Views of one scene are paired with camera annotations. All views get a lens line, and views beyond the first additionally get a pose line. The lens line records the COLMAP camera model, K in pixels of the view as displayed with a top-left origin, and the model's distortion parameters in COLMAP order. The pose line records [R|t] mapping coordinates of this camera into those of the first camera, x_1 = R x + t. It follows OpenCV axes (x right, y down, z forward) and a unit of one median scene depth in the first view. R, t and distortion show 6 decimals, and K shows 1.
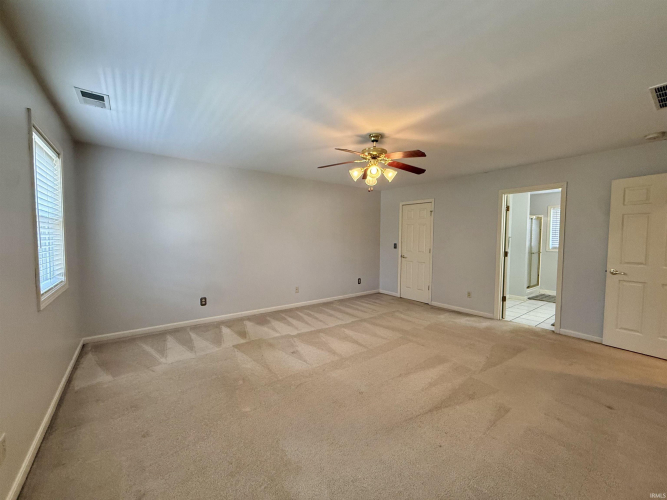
lens RADIAL K [[265.7, 0, 333.4], [0, 265.7, 243.3], [0, 0, 1]] dist [-0.002077, 0.000407]
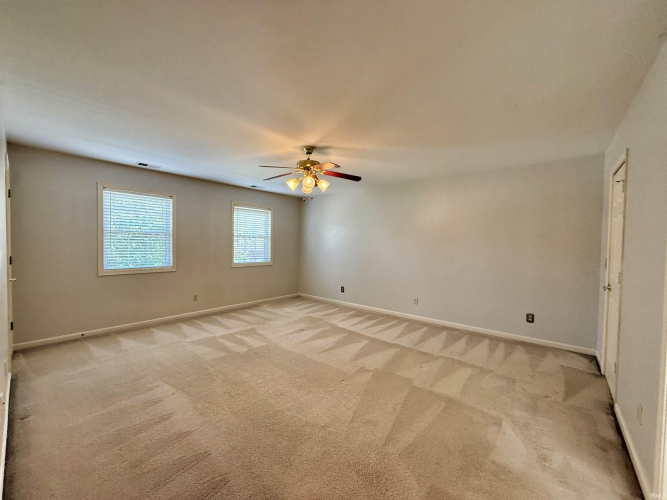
lens RADIAL K [[265.7, 0, 334.7], [0, 265.7, 250.6], [0, 0, 1]] dist [-0.002077, 0.000407]
pose [[0.224609, 0.025788, -0.974108, 0.891536], [-0.030922, 0.999335, 0.019326, -0.016050], [0.973958, 0.025781, 0.225257, 0.634217]]
